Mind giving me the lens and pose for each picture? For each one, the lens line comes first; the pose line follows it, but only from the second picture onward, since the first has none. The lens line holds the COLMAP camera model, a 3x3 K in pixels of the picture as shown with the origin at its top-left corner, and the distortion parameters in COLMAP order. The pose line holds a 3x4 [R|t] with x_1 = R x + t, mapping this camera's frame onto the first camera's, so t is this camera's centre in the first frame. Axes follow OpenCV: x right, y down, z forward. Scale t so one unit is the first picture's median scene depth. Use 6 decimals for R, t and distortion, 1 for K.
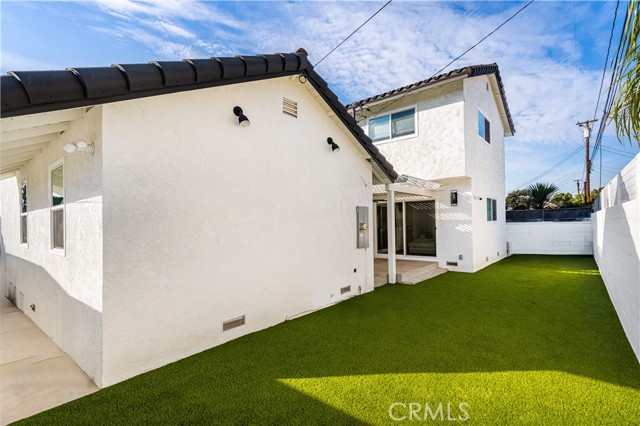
lens RADIAL K [[307.3, 0, 323.2], [0, 307.3, 218.6], [0, 0, 1]] dist [-0.001251, 0.000169]
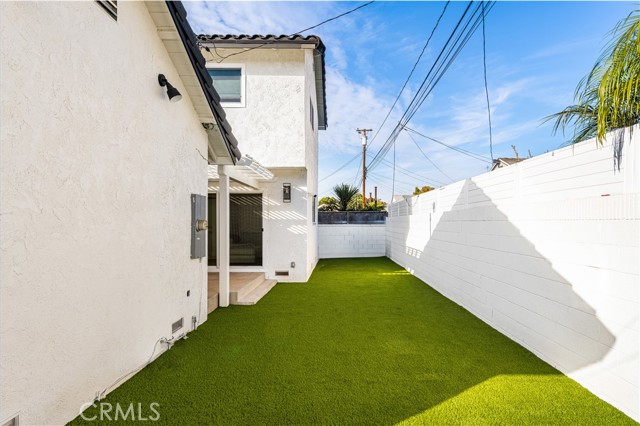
lens RADIAL K [[385.2, 0, 344.0], [0, 385.2, 224.7], [0, 0, 1]] dist [0.010079, 0.000309]
pose [[0.757771, 0.016527, 0.652312, -0.131066], [-0.026026, 0.999649, 0.004907, 0.009464], [-0.652002, -0.020695, 0.757935, 0.131030]]
